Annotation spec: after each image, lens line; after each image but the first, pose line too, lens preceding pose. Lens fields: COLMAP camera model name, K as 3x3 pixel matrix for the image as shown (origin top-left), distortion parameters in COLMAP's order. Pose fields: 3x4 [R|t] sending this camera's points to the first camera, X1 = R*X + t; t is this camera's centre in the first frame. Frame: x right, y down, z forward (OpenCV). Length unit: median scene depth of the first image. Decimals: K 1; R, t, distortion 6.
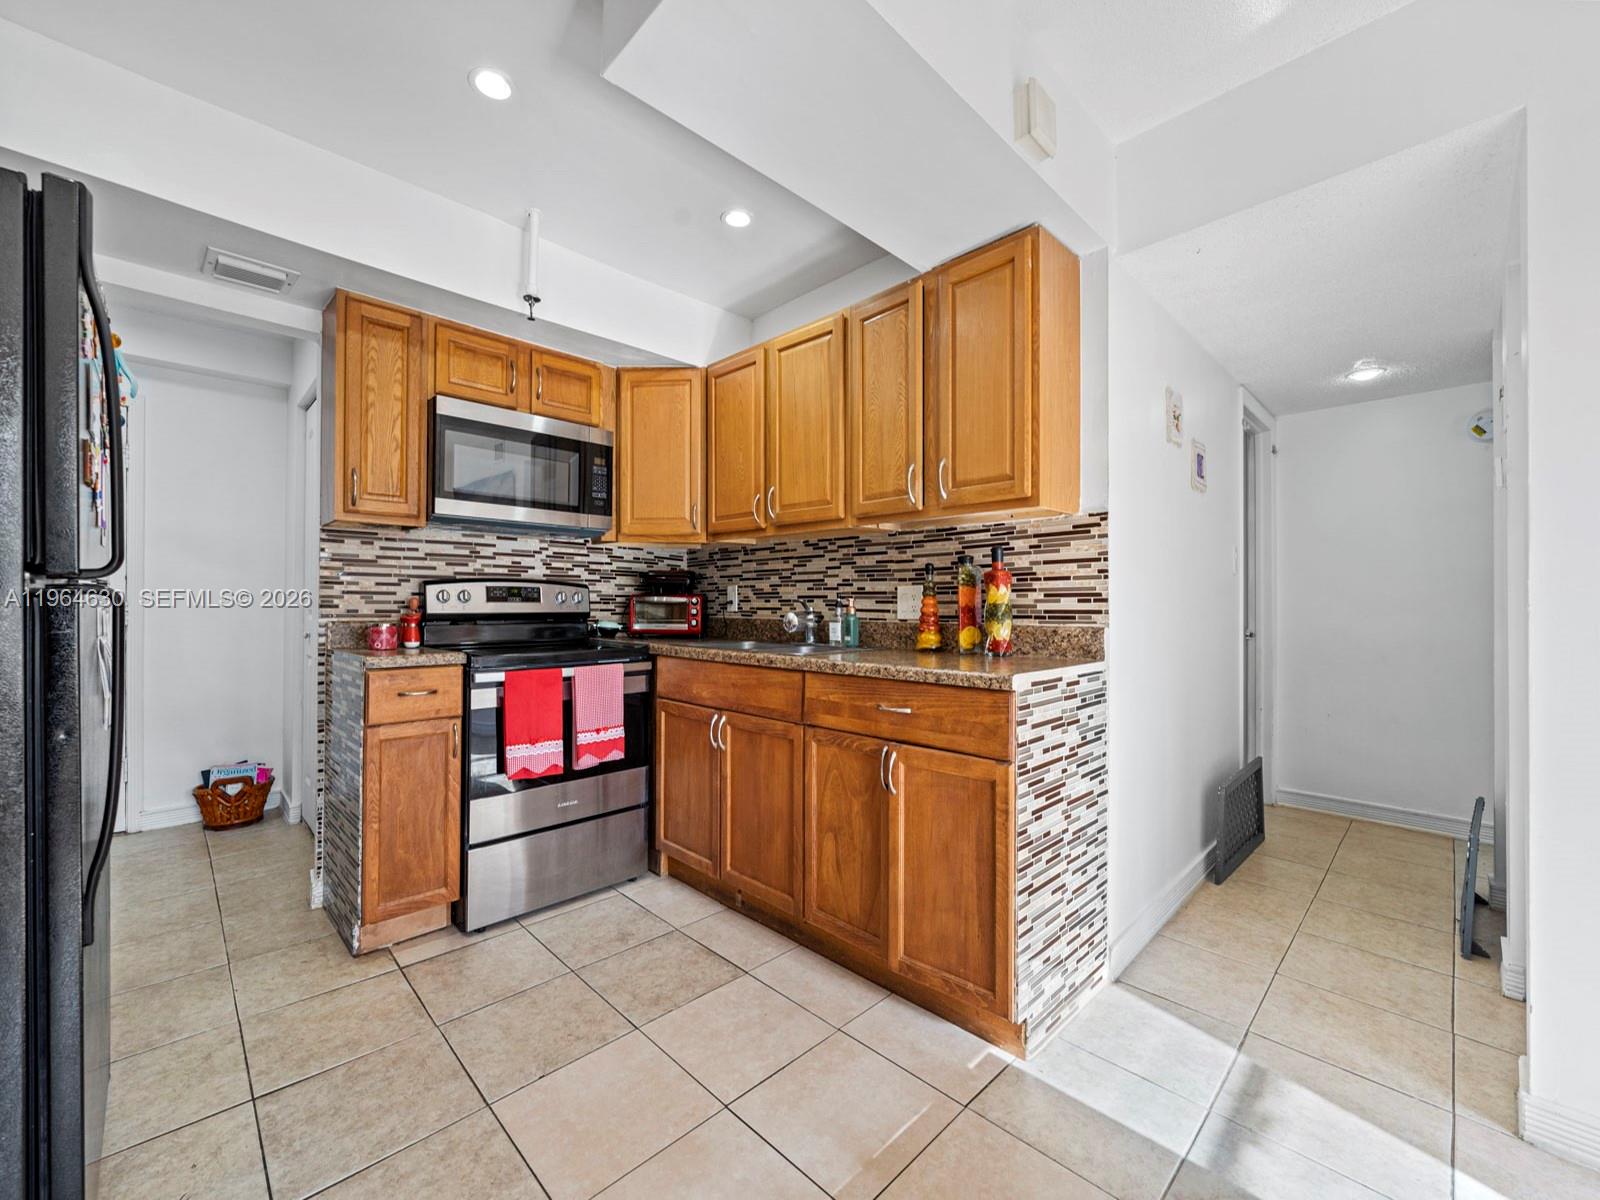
lens RADIAL K [[649.6, 0, 808.0], [0, 649.6, 601.4], [0, 0, 1]] dist [-0.012630, -0.000236]
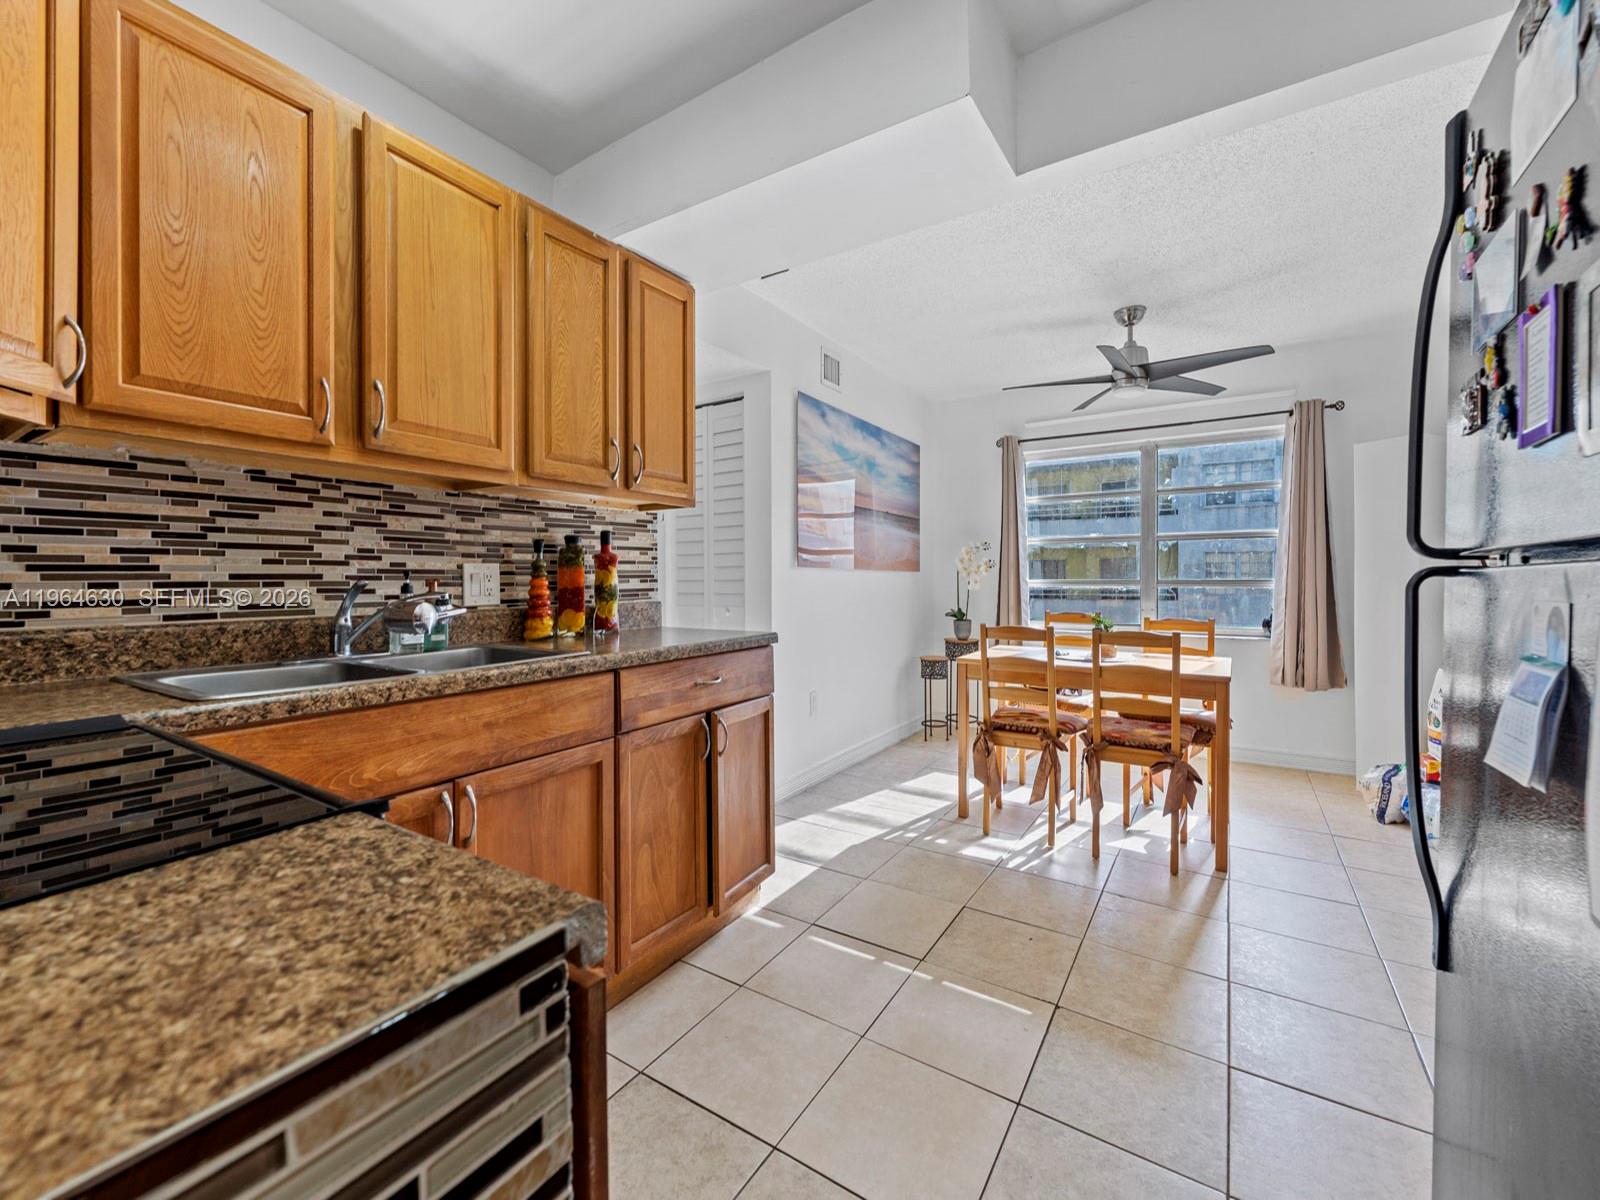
lens RADIAL K [[649.6, 0, 799.9], [0, 649.6, 587.5], [0, 0, 1]] dist [-0.012630, -0.000236]
pose [[-0.212972, -0.012954, 0.976972, -0.662995], [0.004371, 0.999889, 0.014211, -0.004049], [-0.977049, 0.007297, -0.212892, 0.746428]]
